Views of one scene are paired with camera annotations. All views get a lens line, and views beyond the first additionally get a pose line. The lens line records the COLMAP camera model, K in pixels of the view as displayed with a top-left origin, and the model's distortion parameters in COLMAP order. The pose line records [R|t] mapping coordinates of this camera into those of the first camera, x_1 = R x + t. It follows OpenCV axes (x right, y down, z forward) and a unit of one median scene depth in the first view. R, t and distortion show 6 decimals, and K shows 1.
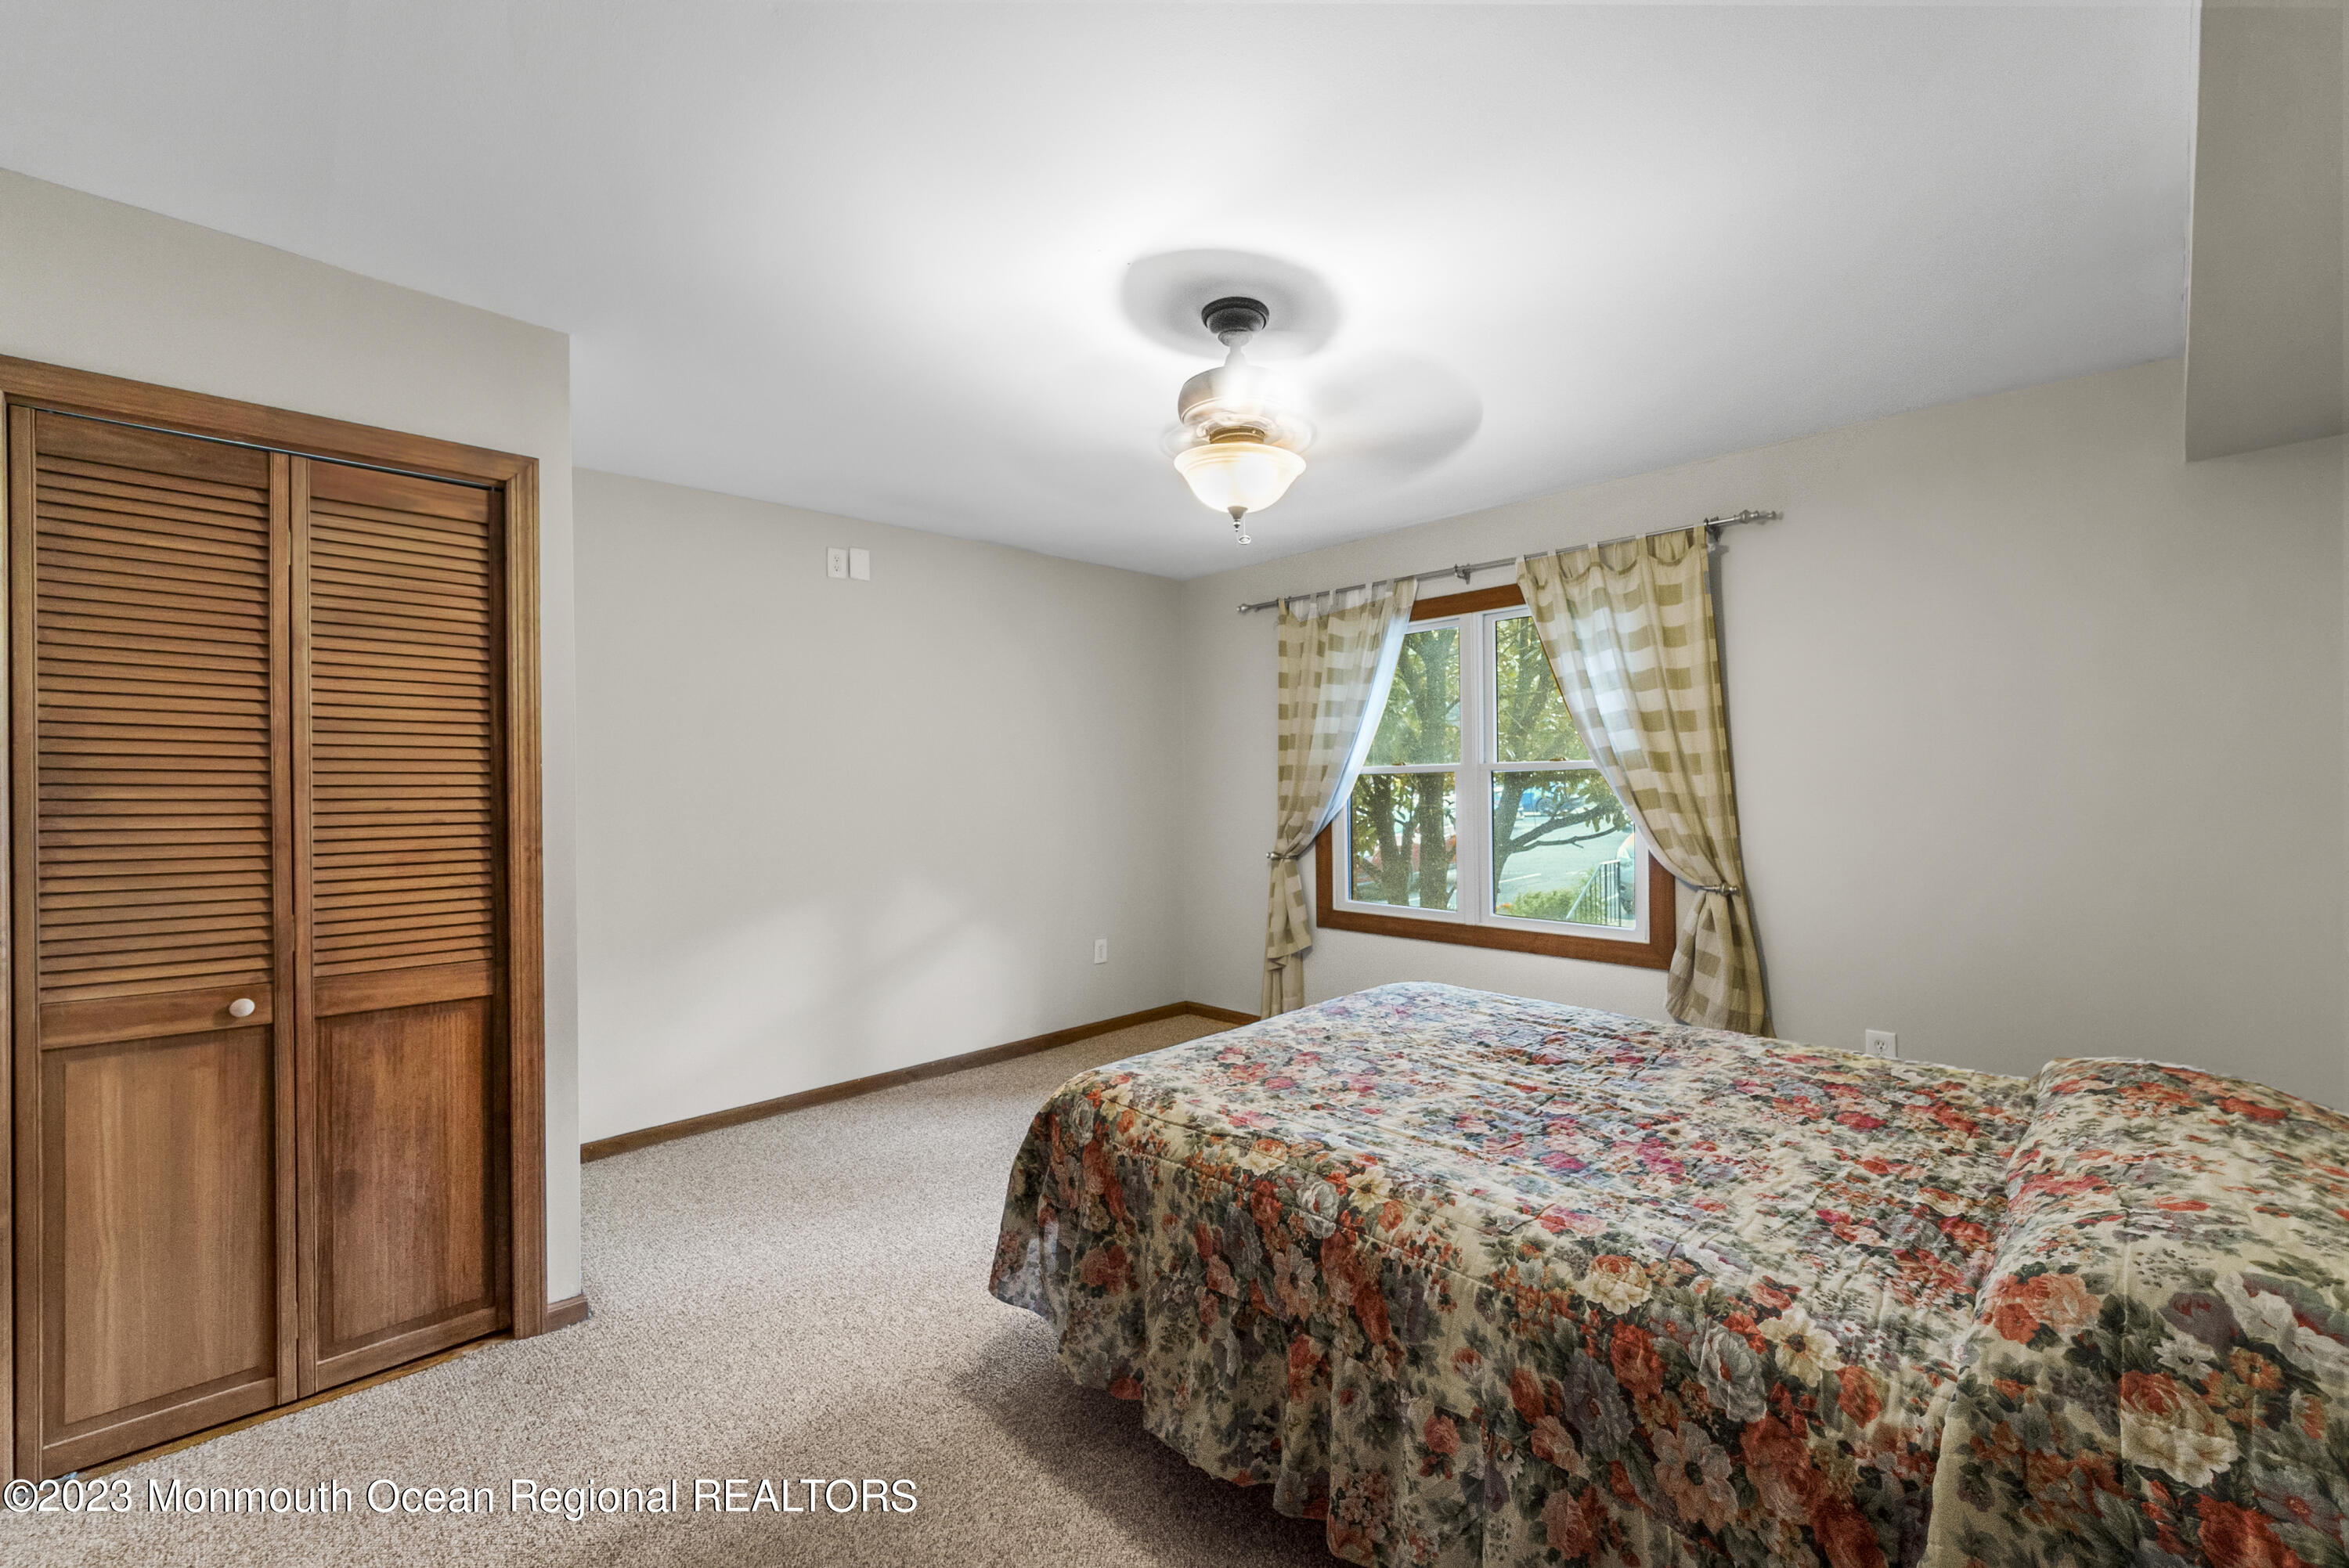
lens RADIAL K [[973.9, 0, 1169.0], [0, 973.9, 765.3], [0, 0, 1]] dist [-0.001850, -0.000652]
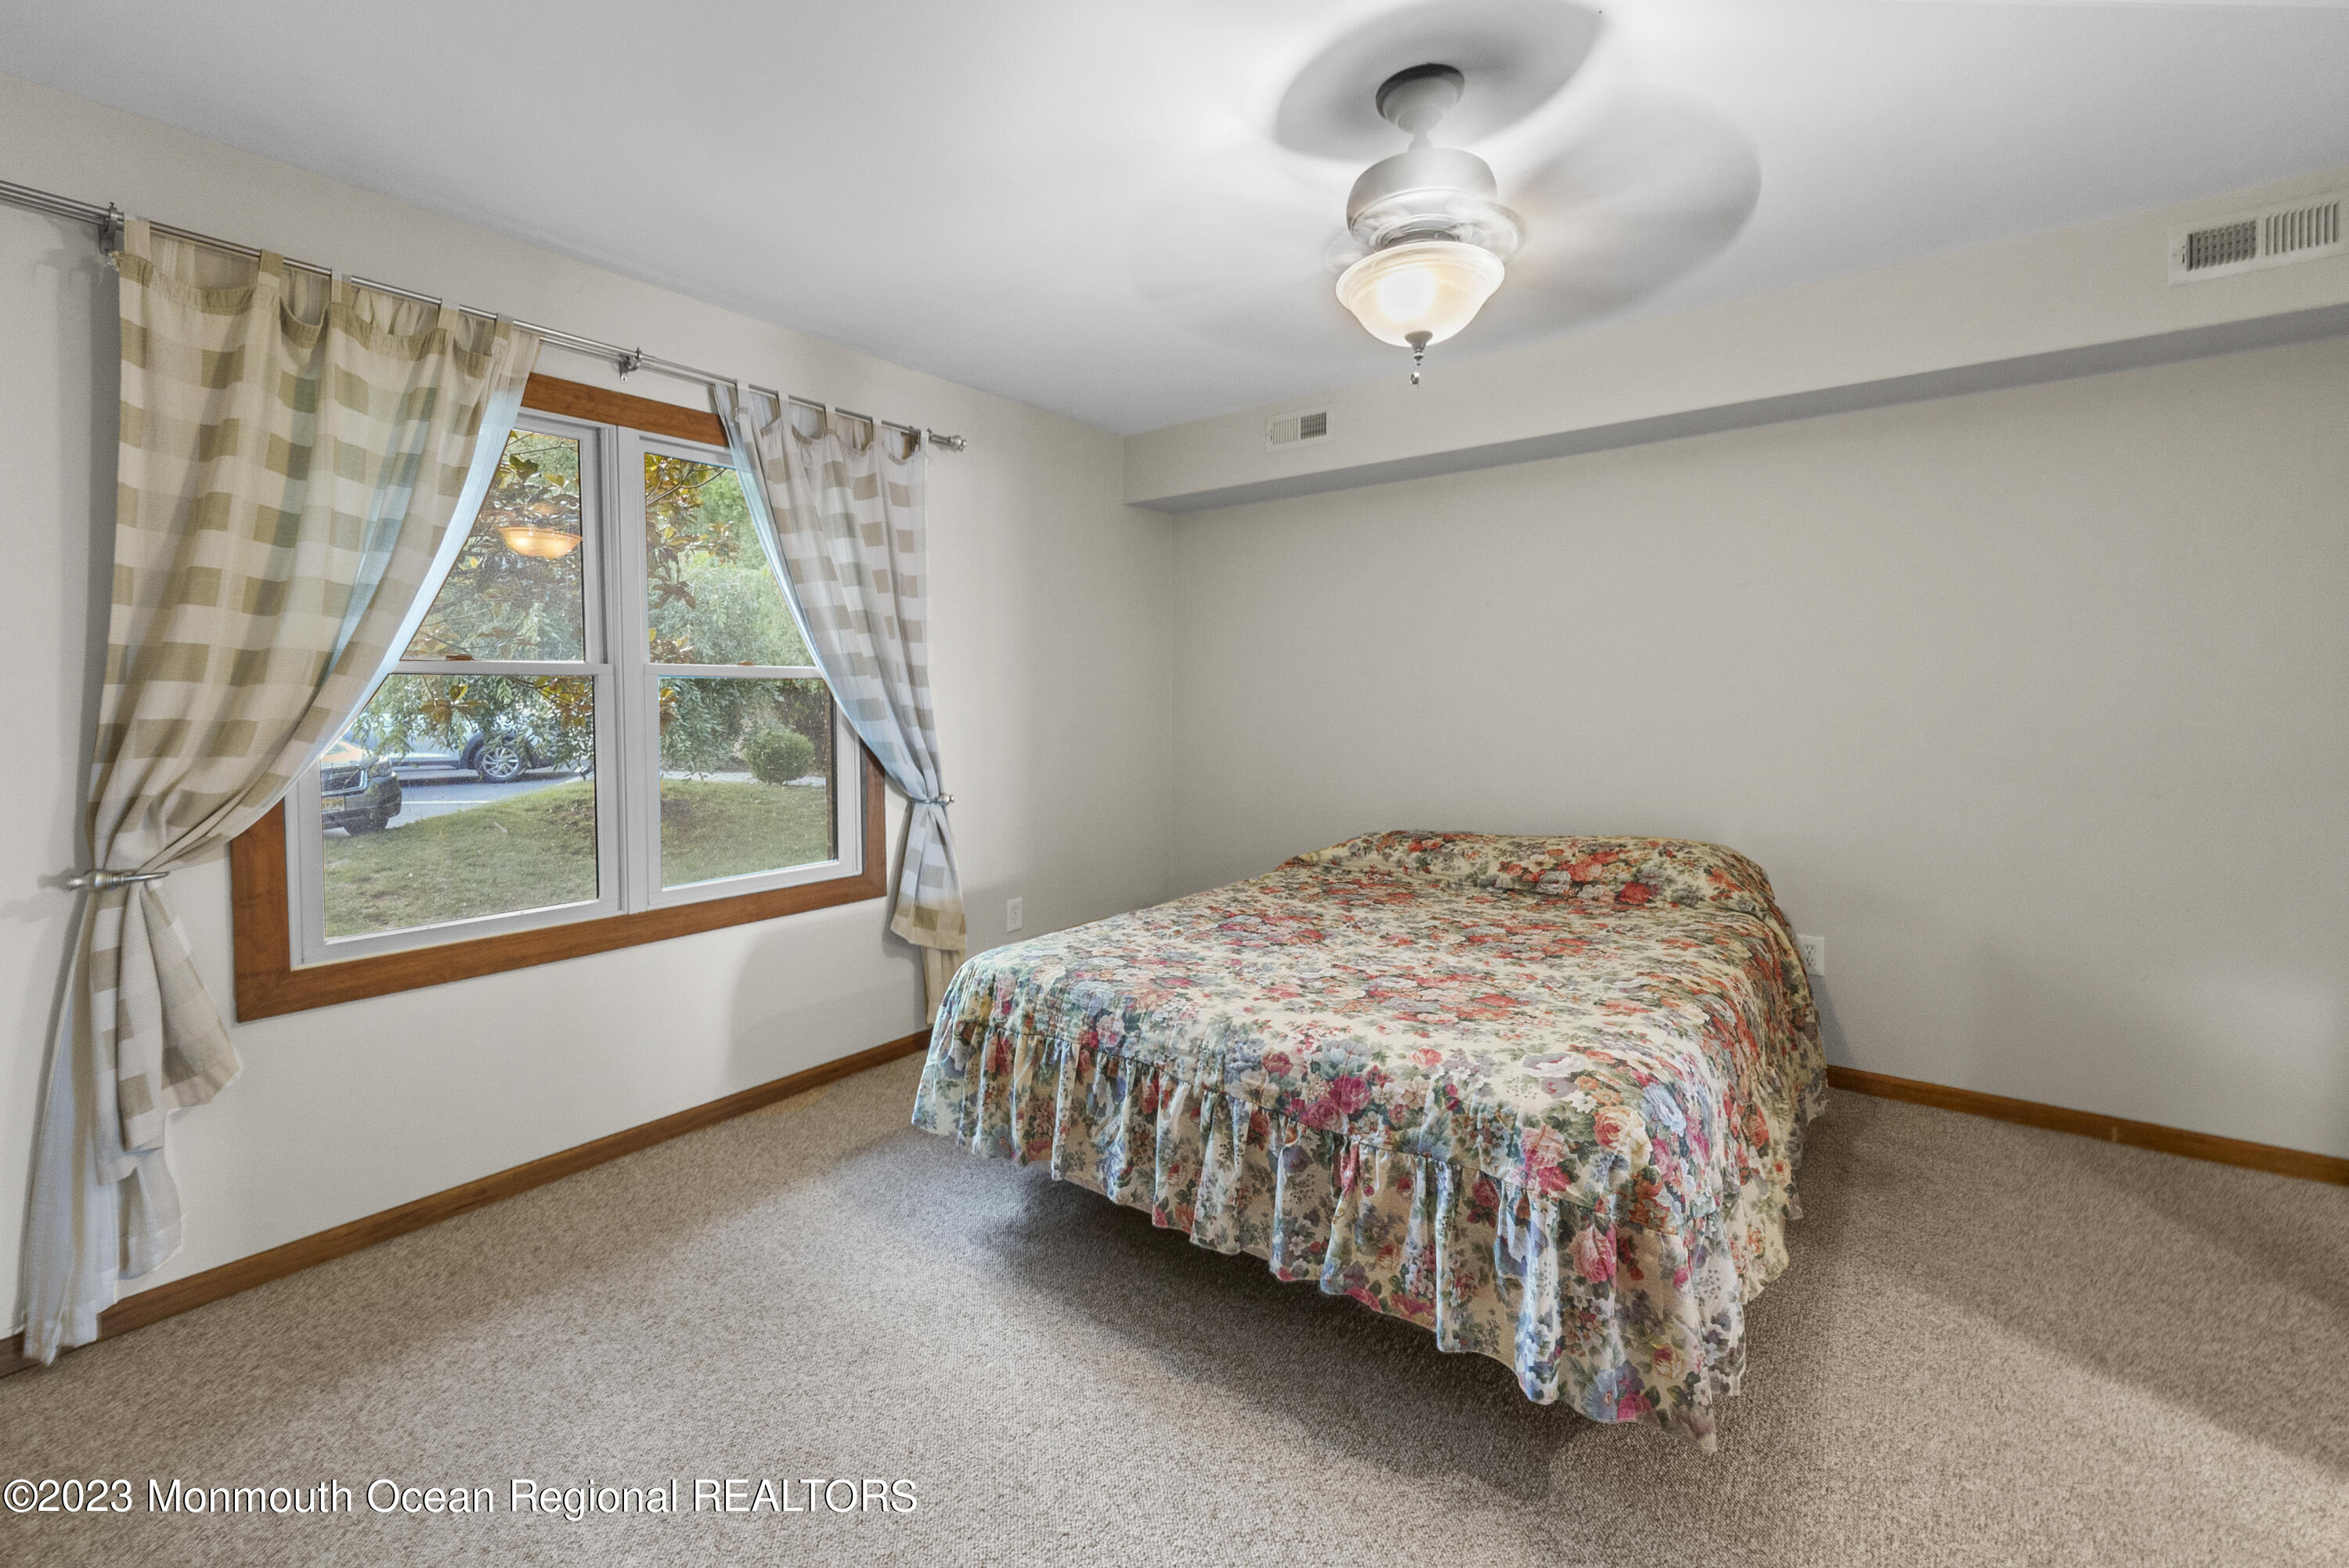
lens RADIAL K [[983.0, 0, 1187.1], [0, 983.0, 743.3], [0, 0, 1]] dist [-0.001889, -0.003261]
pose [[-0.158847, -0.031571, 0.986798, -0.570442], [-0.010697, 0.999485, 0.030255, 0.038846], [-0.987245, -0.005750, -0.159102, 1.079300]]
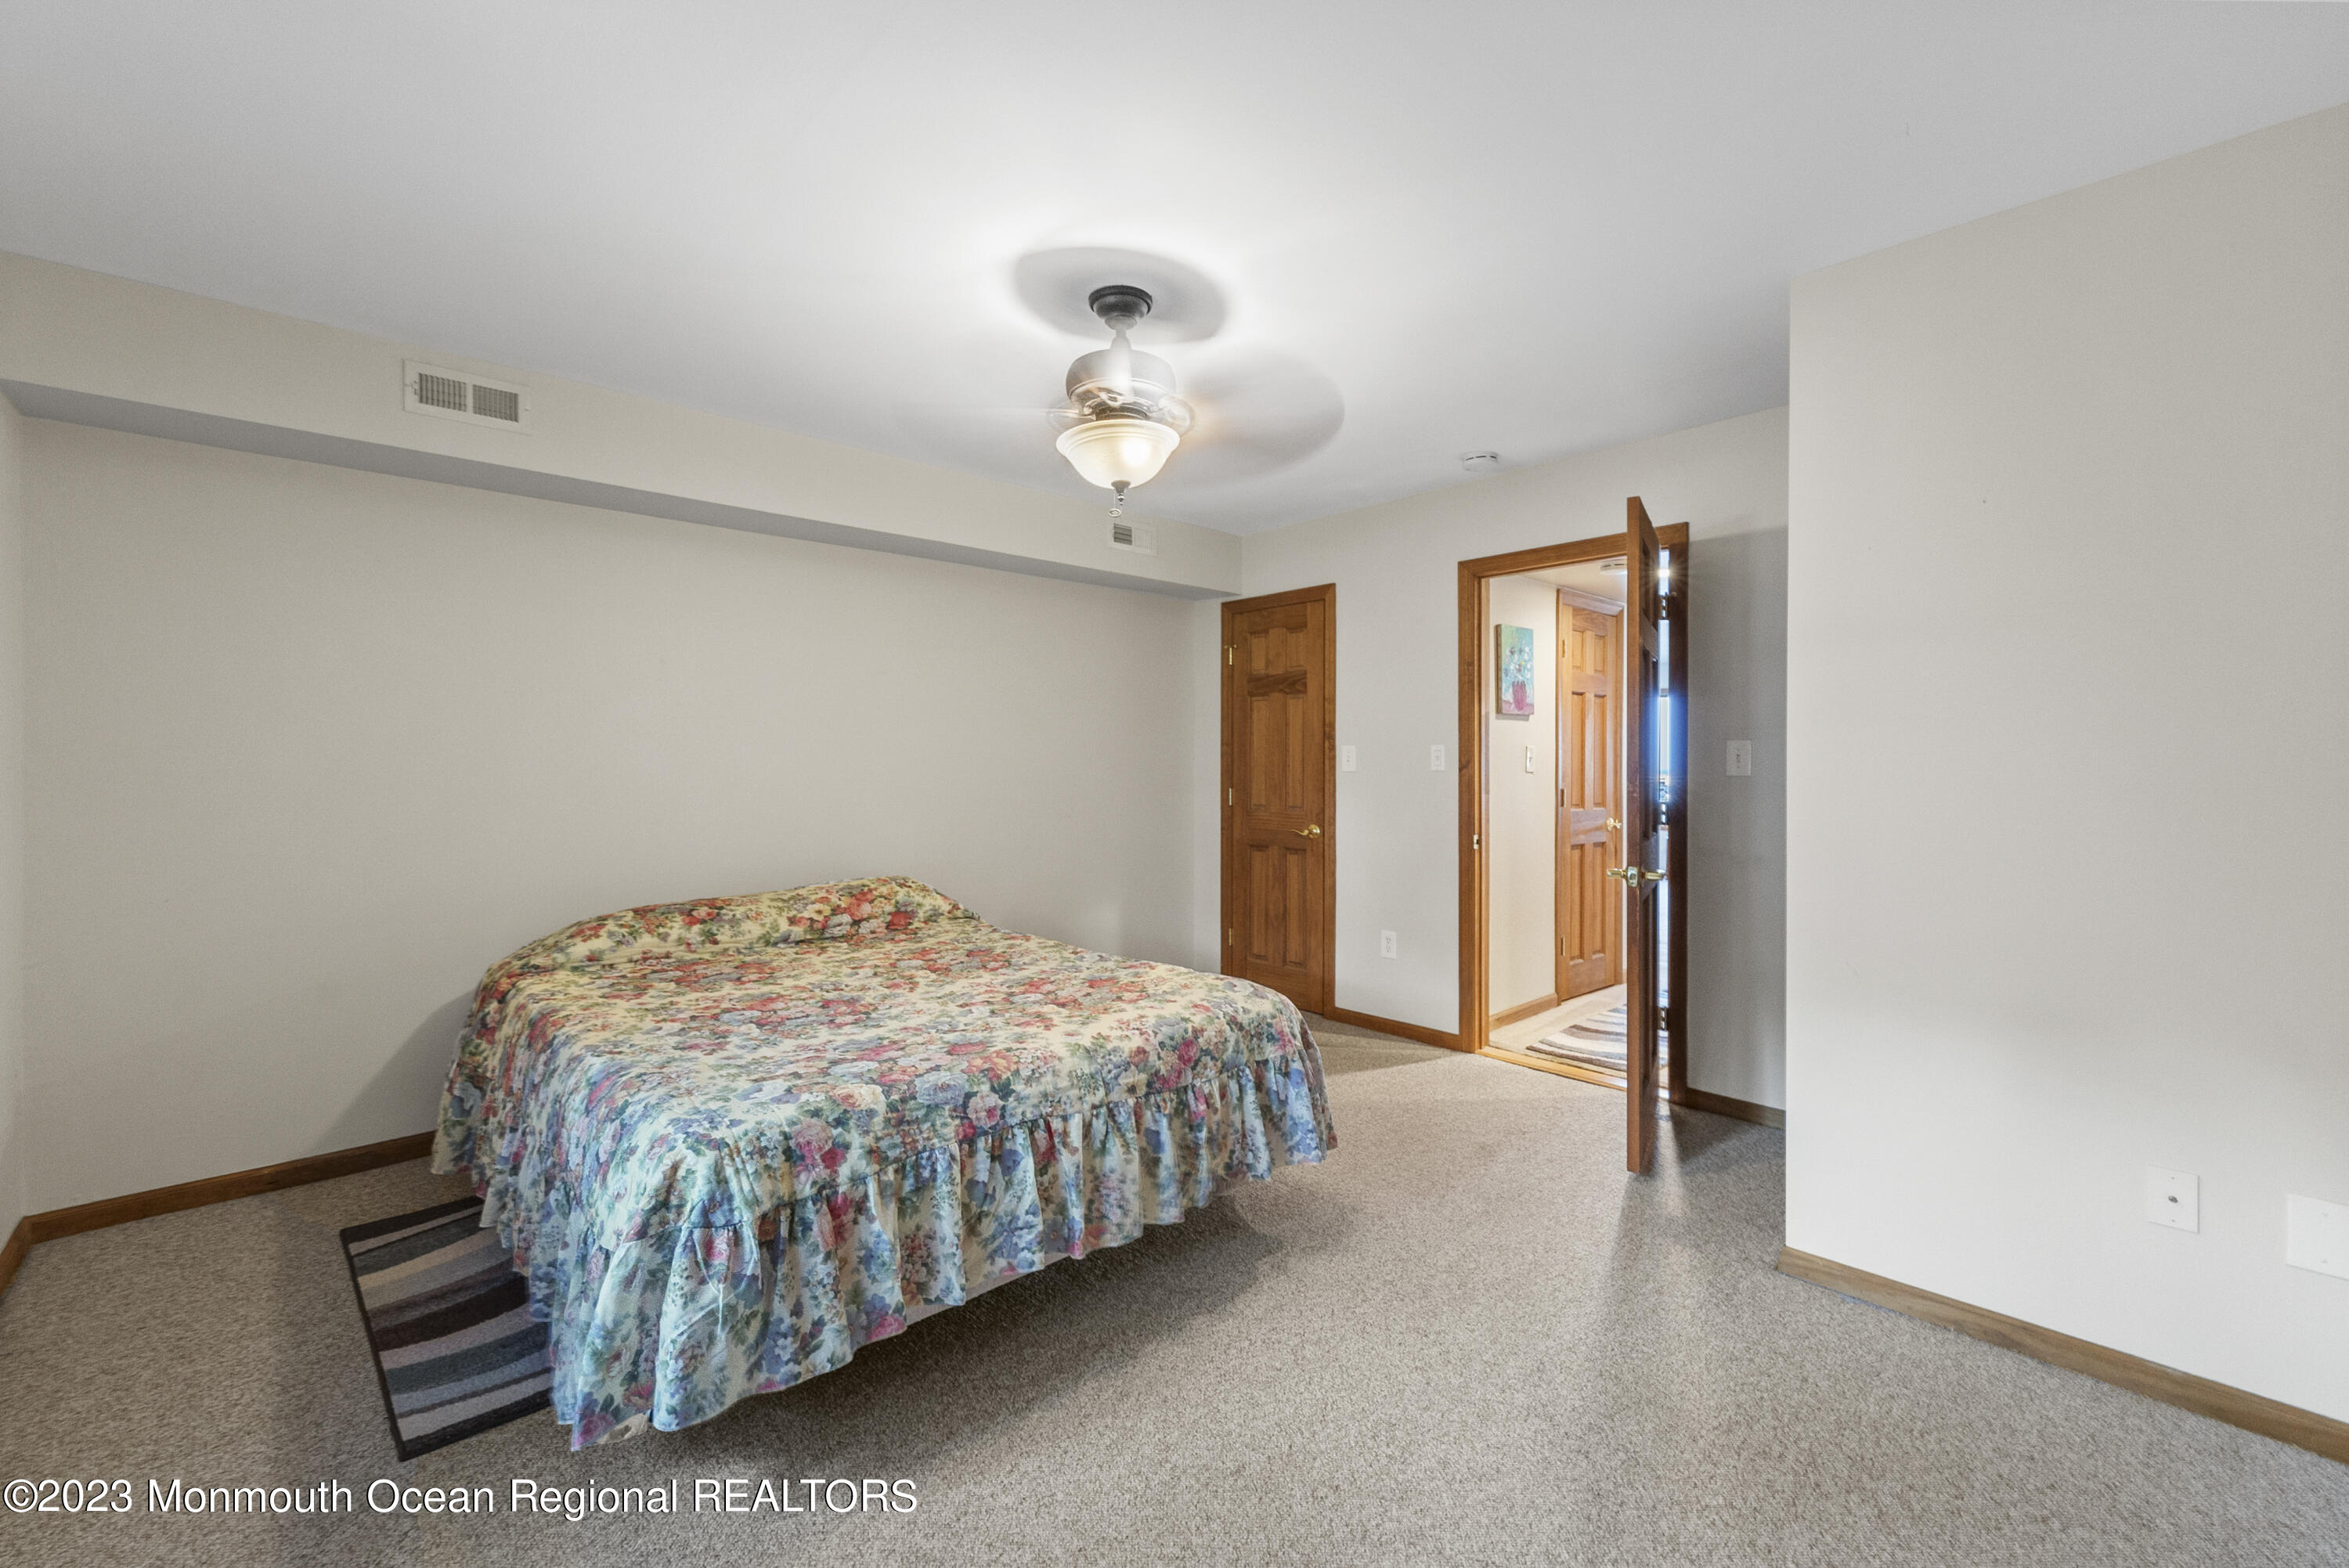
lens RADIAL K [[973.9, 0, 1169.0], [0, 973.9, 765.3], [0, 0, 1]] dist [-0.001850, -0.000652]
pose [[-0.999902, 0.009050, 0.010638, 0.012463], [0.008894, 0.999854, -0.014584, 0.045510], [-0.010769, -0.014488, -0.999837, 1.697780]]
